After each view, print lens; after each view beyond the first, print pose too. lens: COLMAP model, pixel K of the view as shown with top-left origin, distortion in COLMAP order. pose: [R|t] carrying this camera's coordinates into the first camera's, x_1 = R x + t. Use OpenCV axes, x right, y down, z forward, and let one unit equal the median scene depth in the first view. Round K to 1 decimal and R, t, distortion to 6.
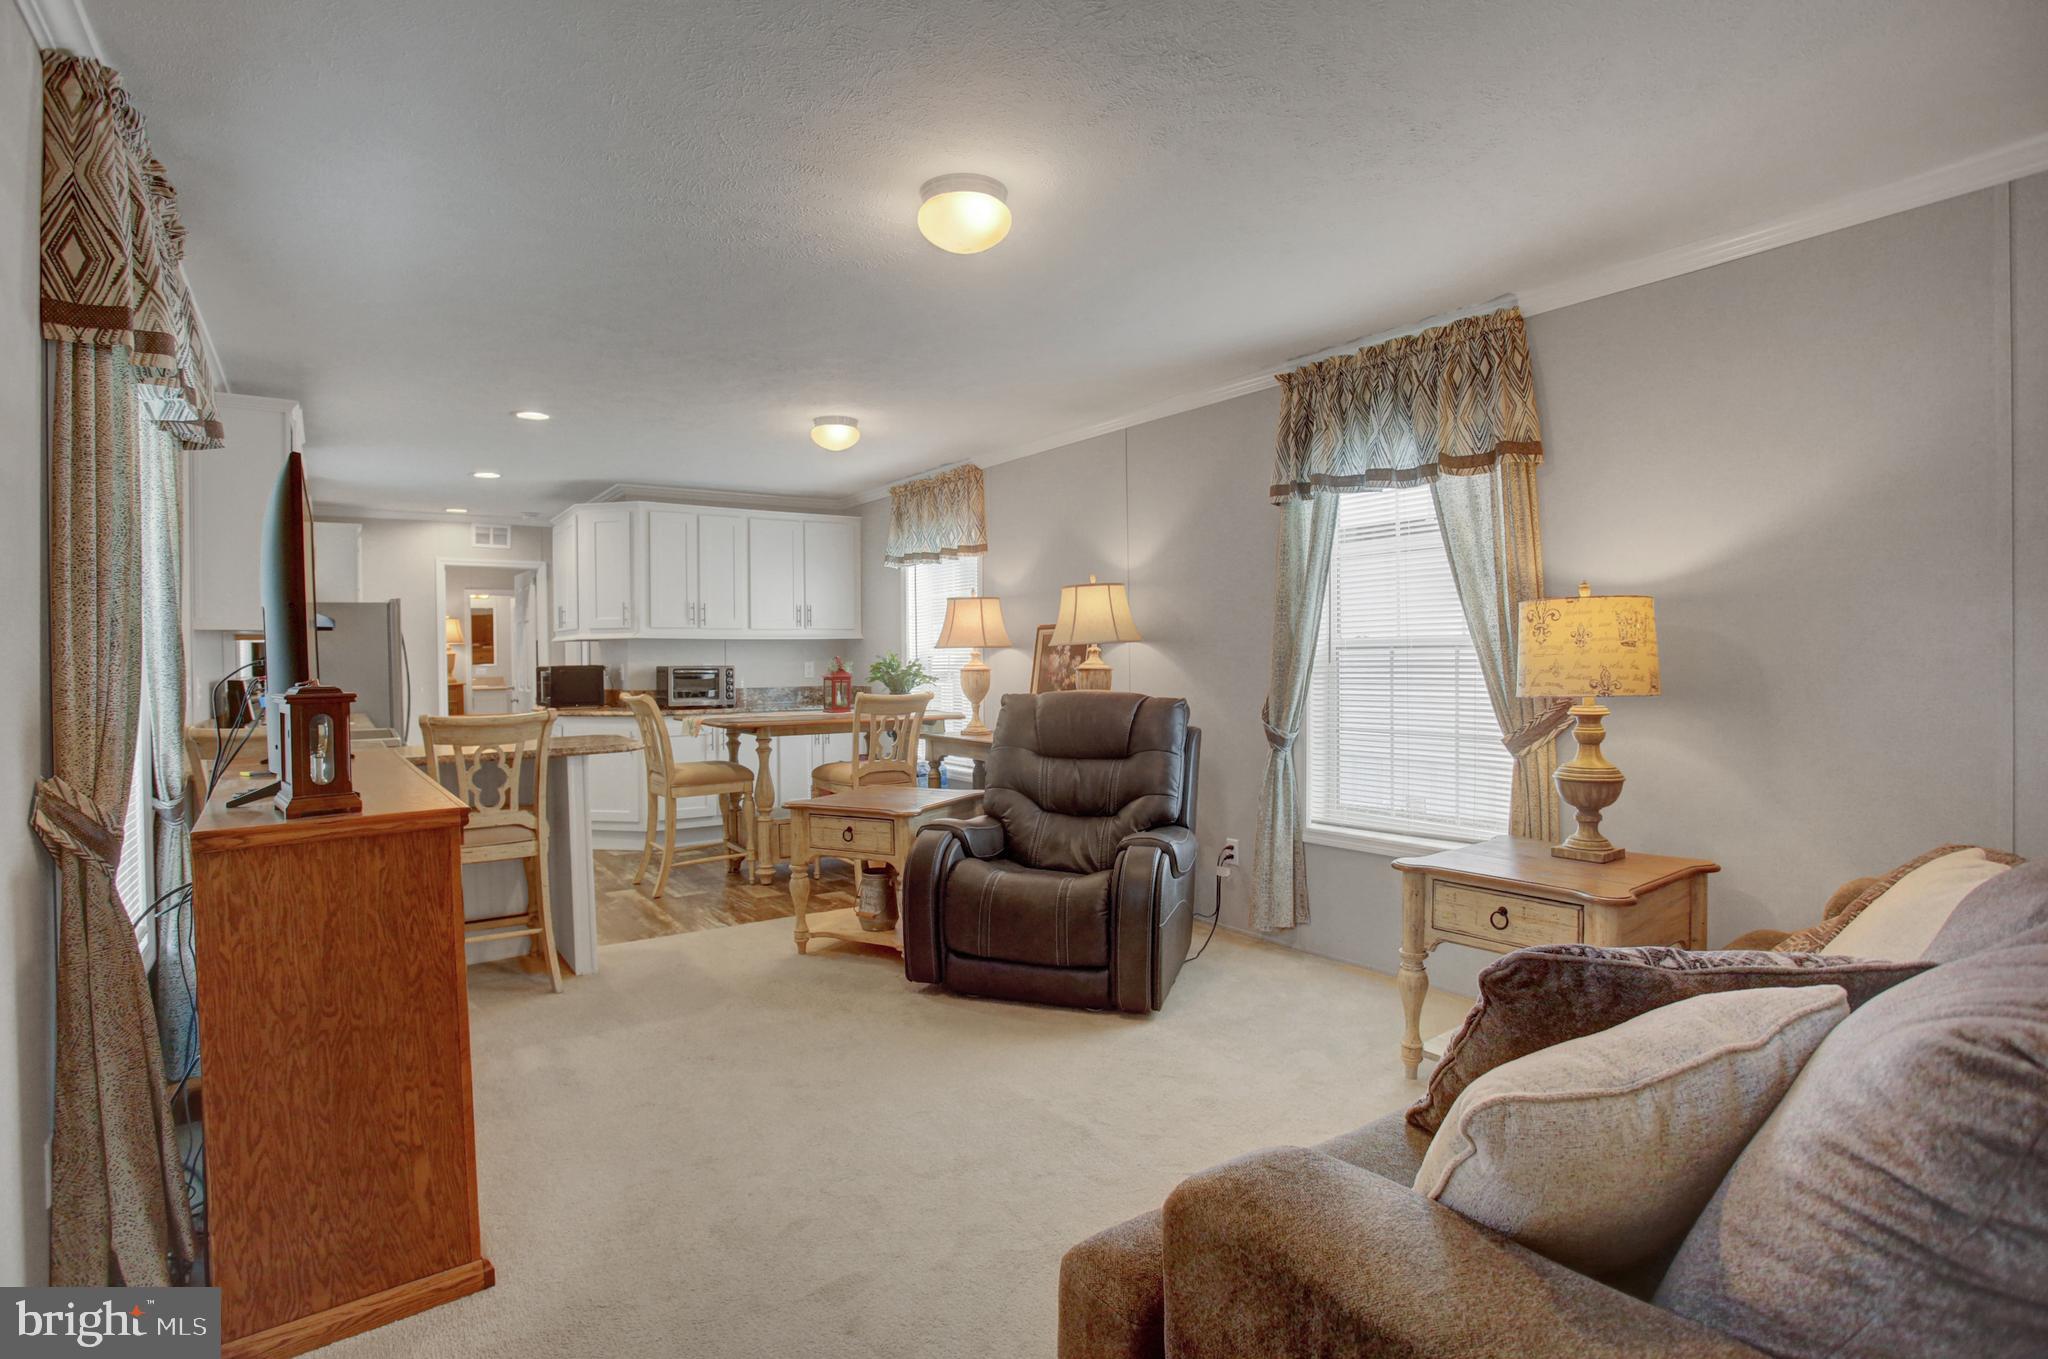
lens RADIAL K [[1006.5, 0, 1000.7], [0, 1006.5, 667.3], [0, 0, 1]] dist [-0.083601, 0.040605]
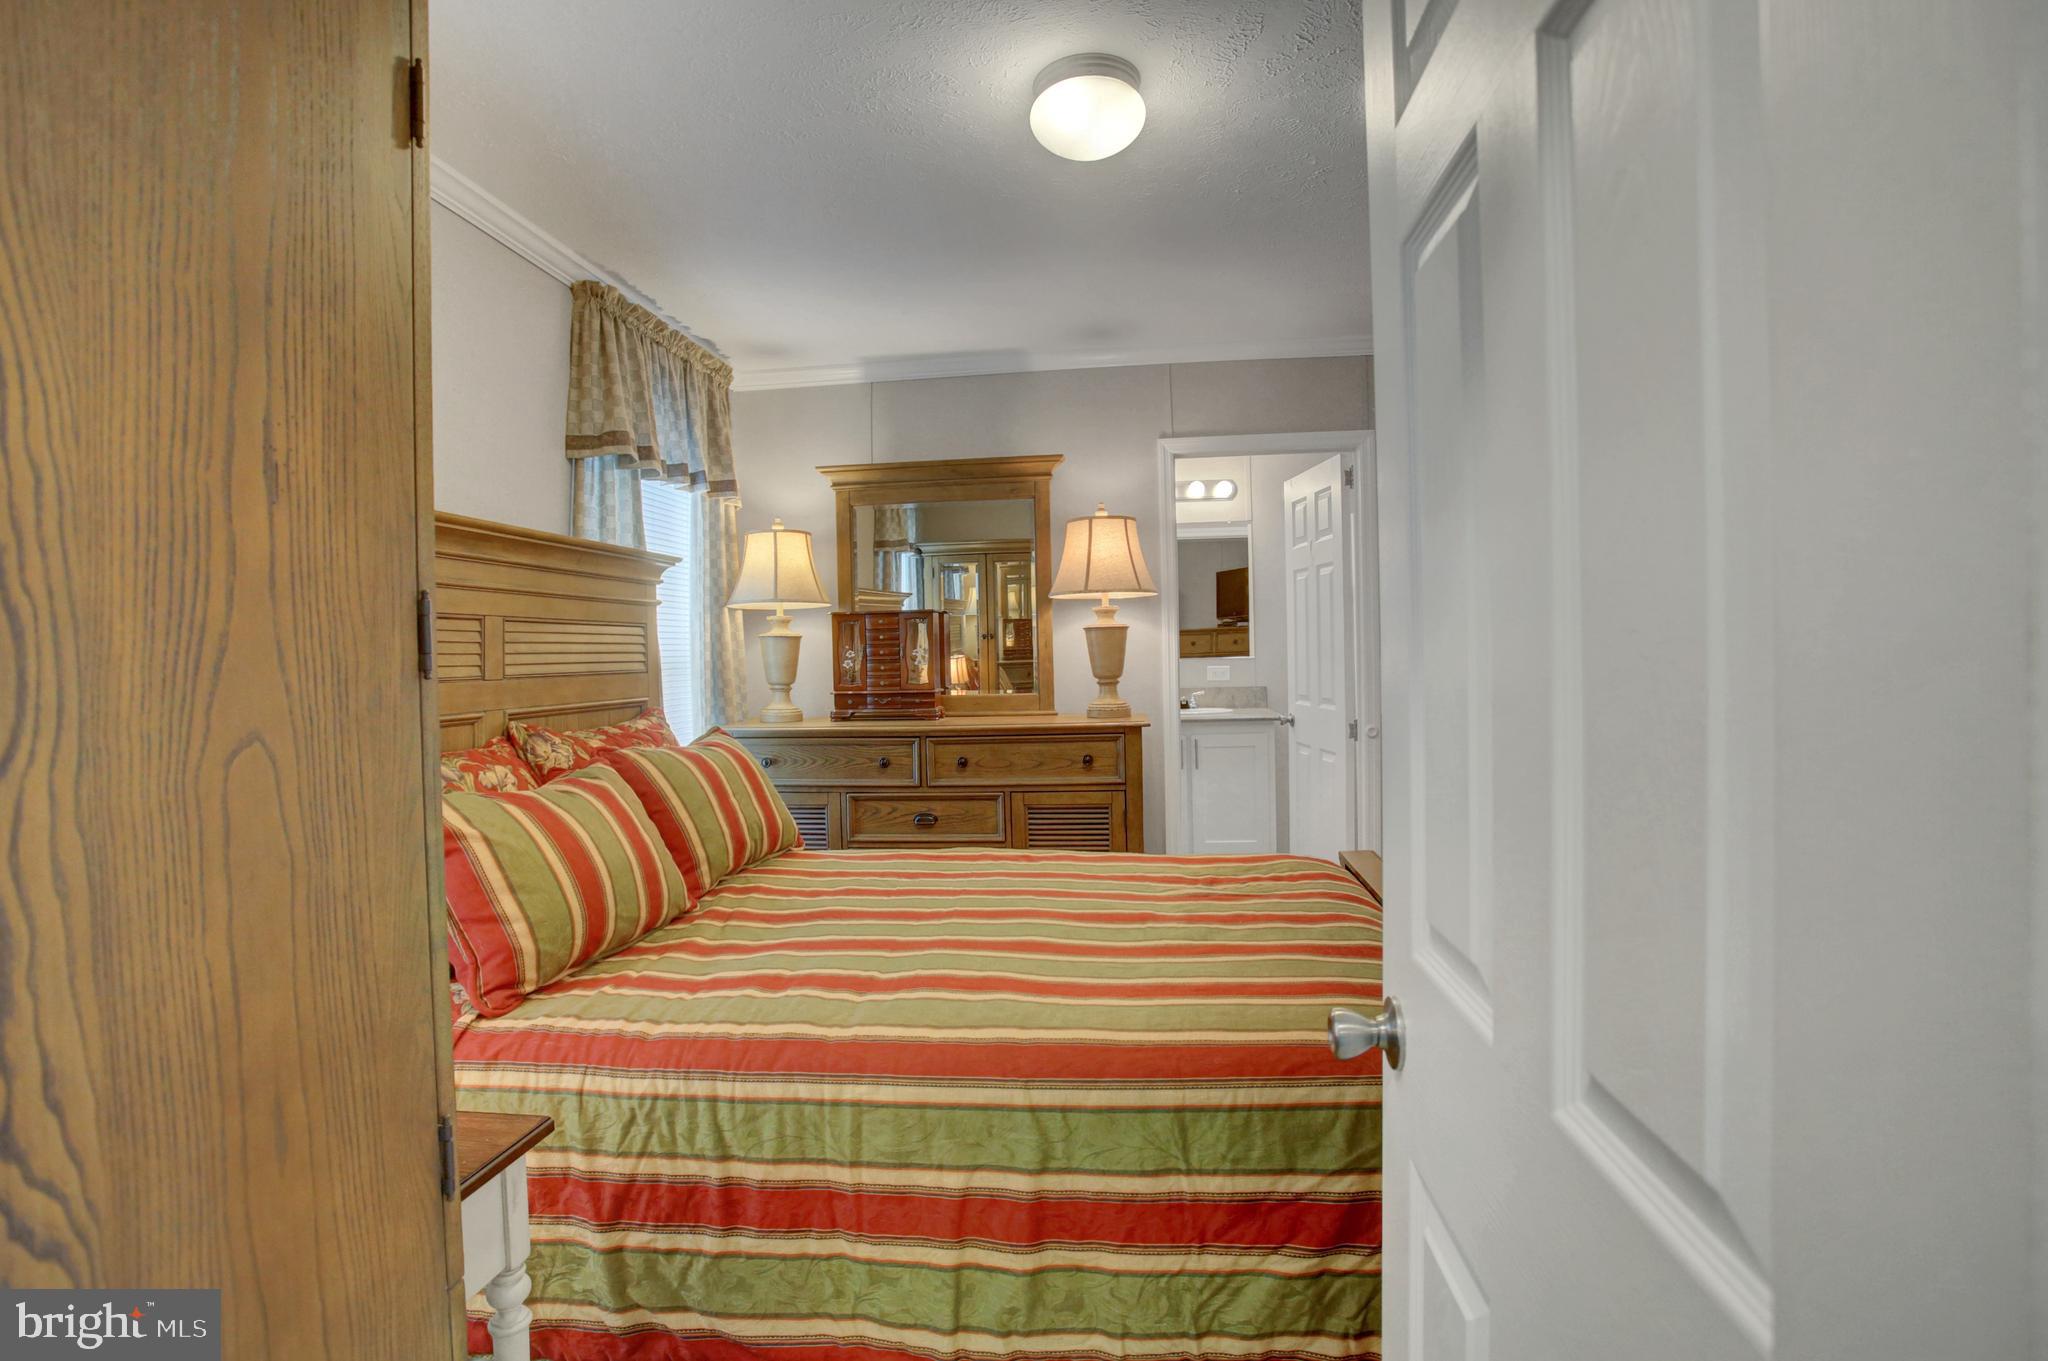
lens RADIAL K [[1025.3, 0, 1015.3], [0, 1025.3, 671.5], [0, 0, 1]] dist [-0.079024, 0.039066]
pose [[0.755738, 0.006964, -0.654837, -0.916742], [0.003573, 0.999885, 0.014757, -0.011321], [0.654864, -0.013493, 0.755626, 1.836055]]
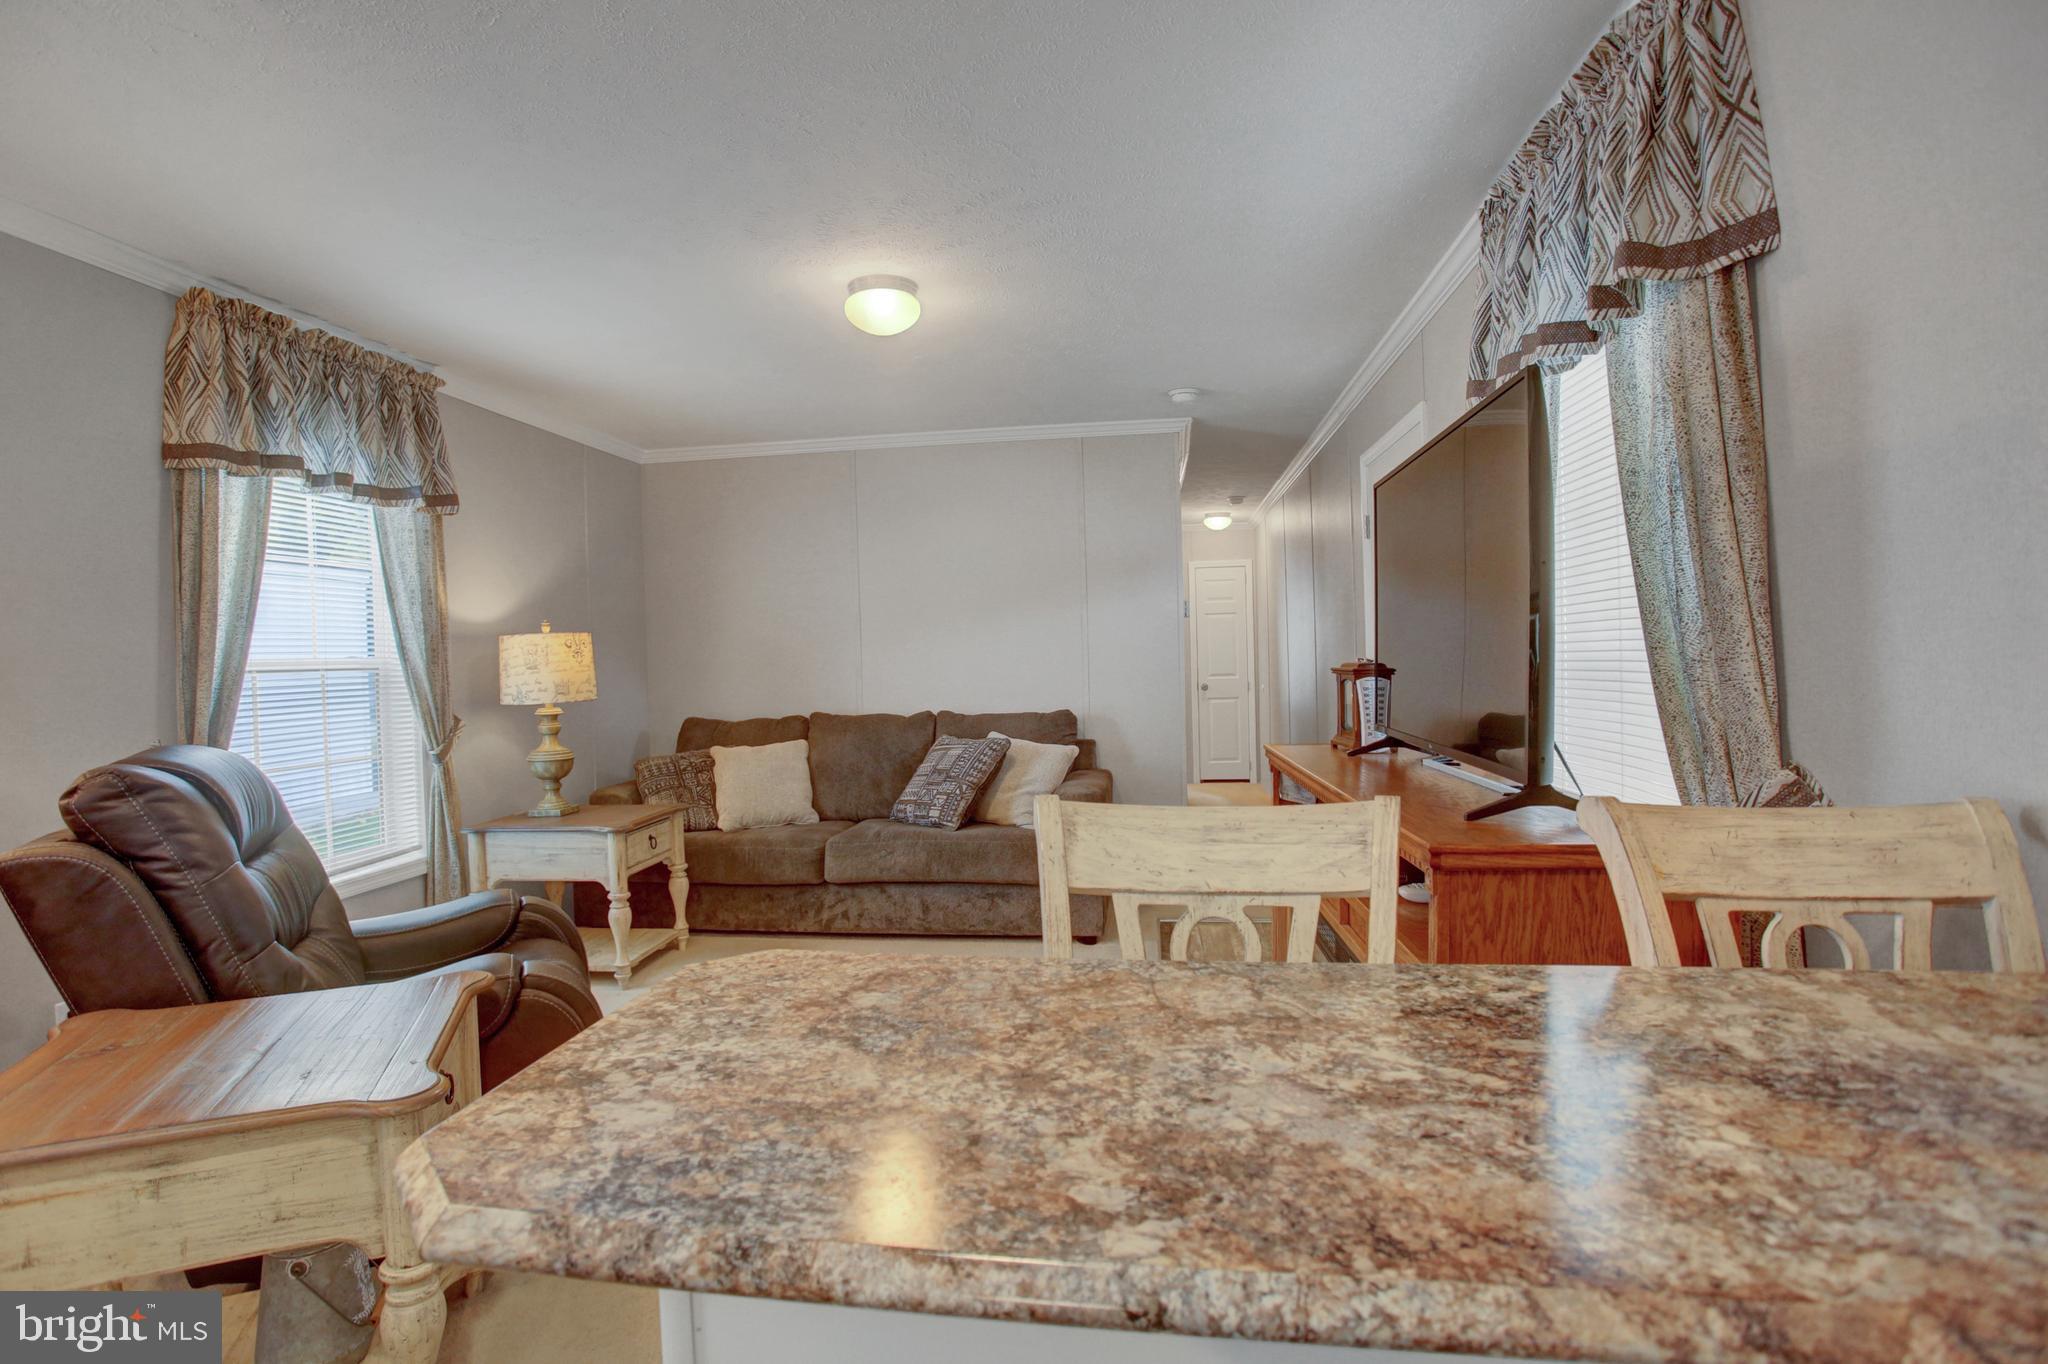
lens RADIAL K [[1006.5, 0, 1000.7], [0, 1006.5, 669.8], [0, 0, 1]] dist [-0.083601, 0.040605]
pose [[-0.736053, 0.022315, 0.676556, -0.569451], [0.043738, 0.998936, 0.014636, -0.006441], [-0.675510, 0.040364, -0.736246, 1.055062]]
